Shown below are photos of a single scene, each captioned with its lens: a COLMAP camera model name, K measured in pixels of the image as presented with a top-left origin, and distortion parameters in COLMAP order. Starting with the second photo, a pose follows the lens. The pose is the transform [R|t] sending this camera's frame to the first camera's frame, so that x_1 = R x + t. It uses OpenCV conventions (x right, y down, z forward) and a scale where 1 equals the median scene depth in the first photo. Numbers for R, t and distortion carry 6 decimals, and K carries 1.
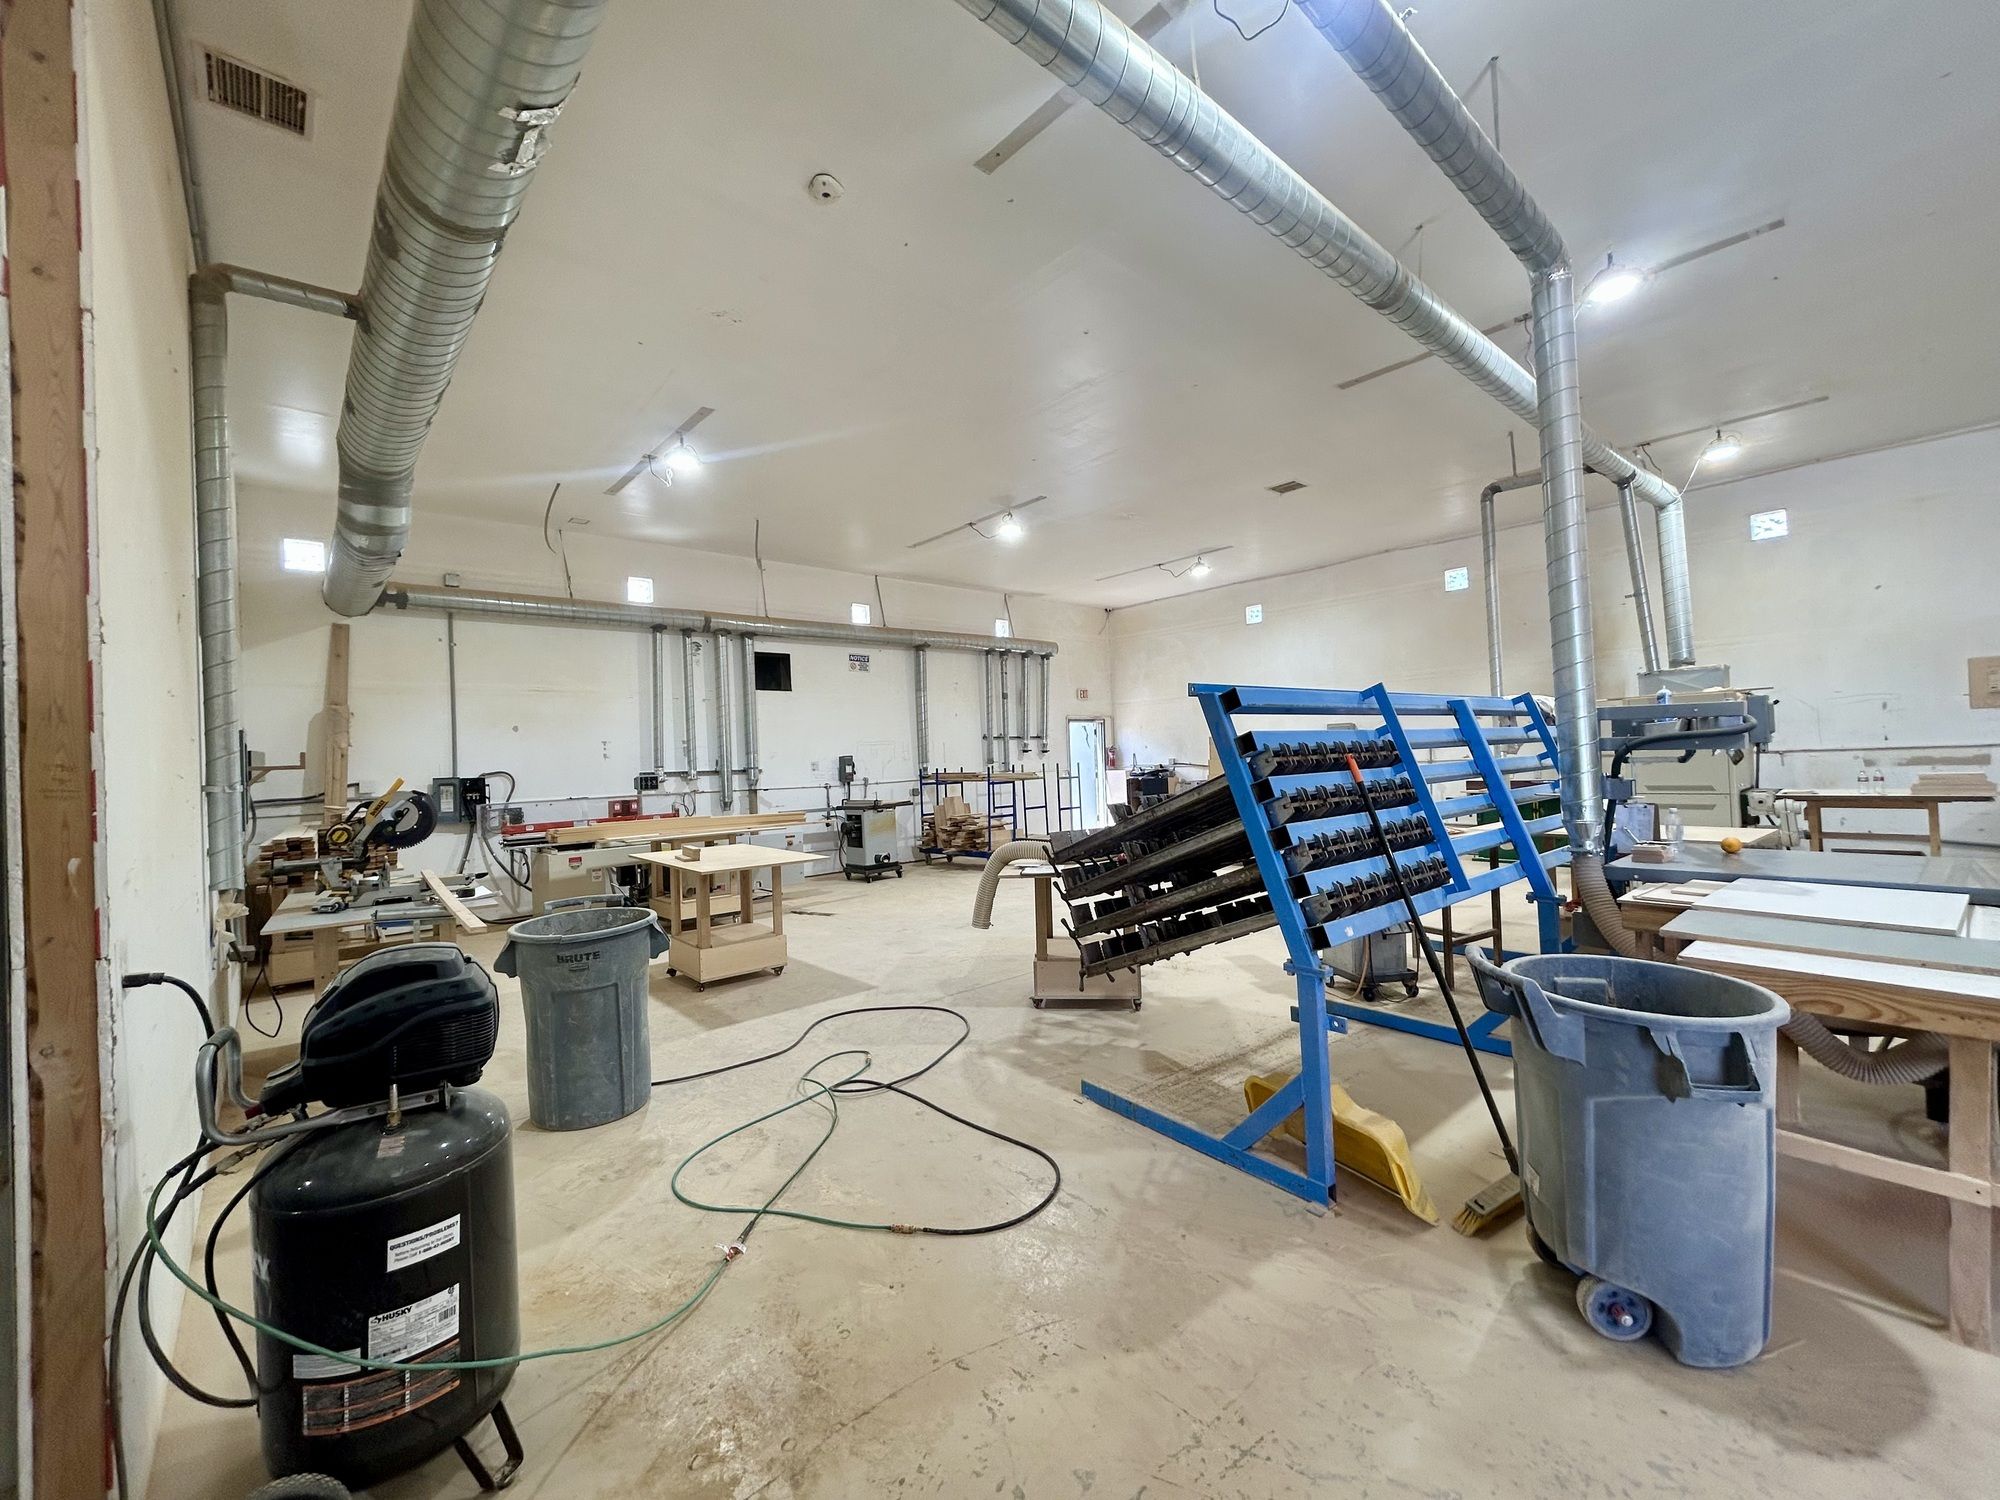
lens RADIAL K [[806.9, 0, 1005.8], [0, 806.9, 743.7], [0, 0, 1]] dist [0.001179, -0.000079]
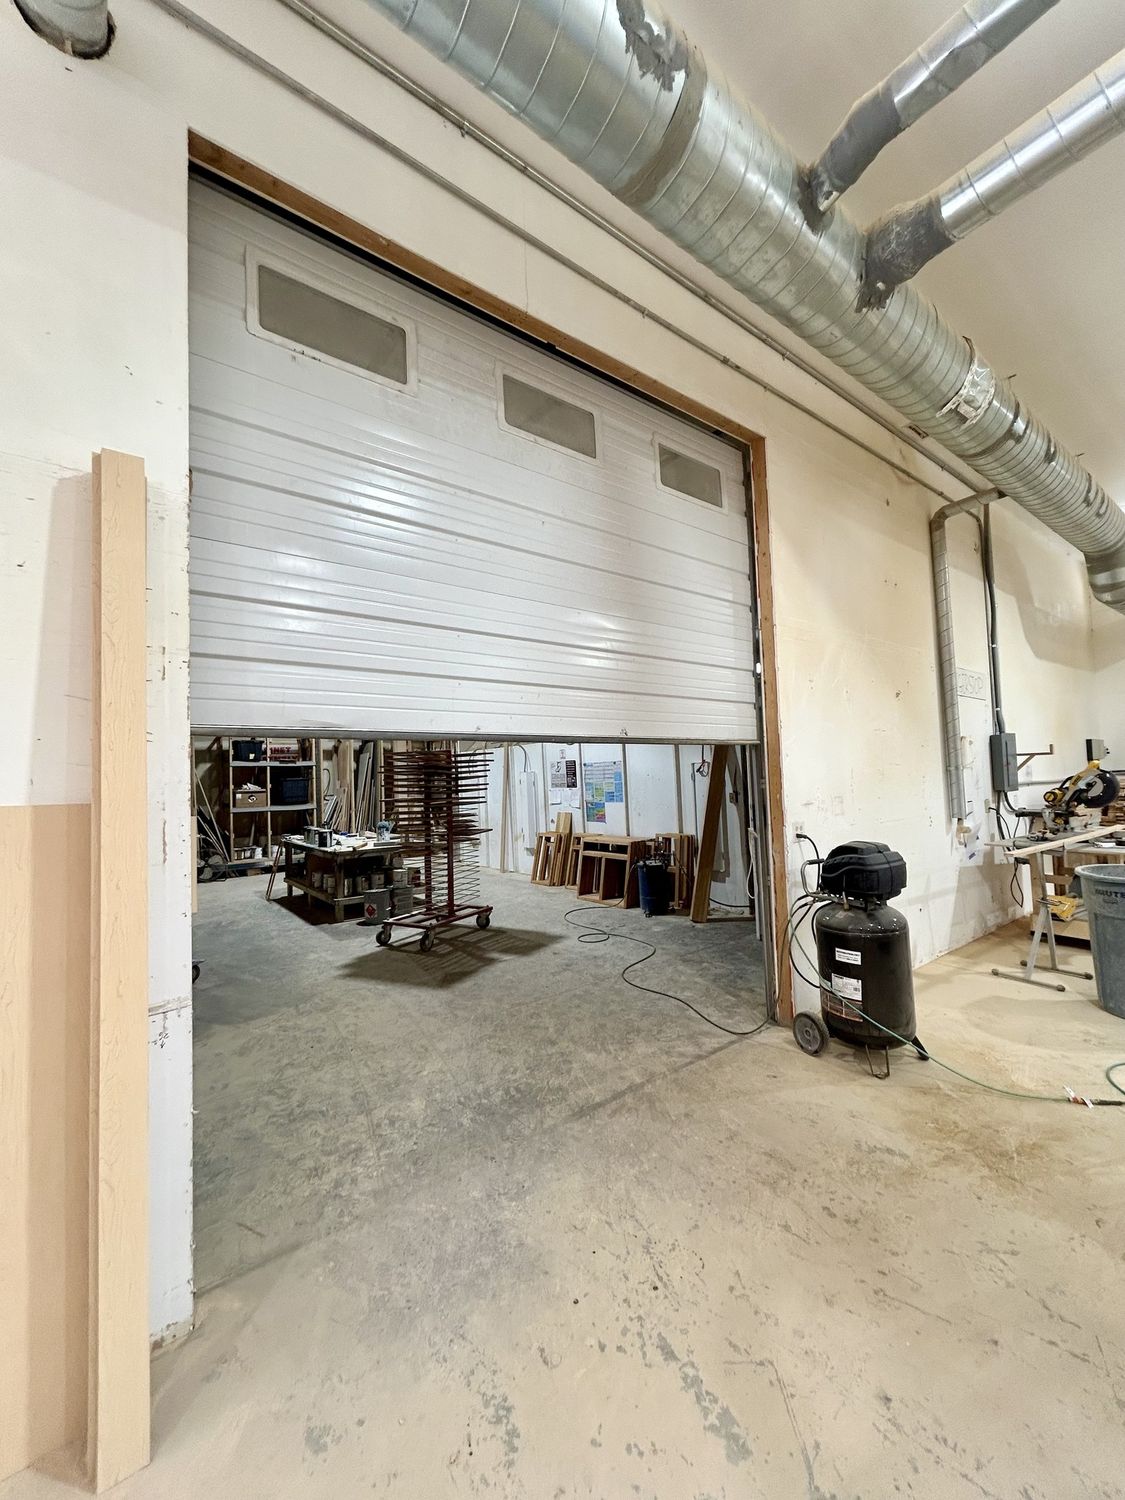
lens RADIAL K [[605.2, 0, 562.5], [0, 605.2, 750.0], [0, 0, 1]] dist [0.001179, -0.000079]
pose [[-0.069735, -0.001868, -0.997564, 0.877855], [0.052064, 0.998629, -0.005509, -0.045800], [0.996206, -0.052321, -0.069542, 0.193524]]
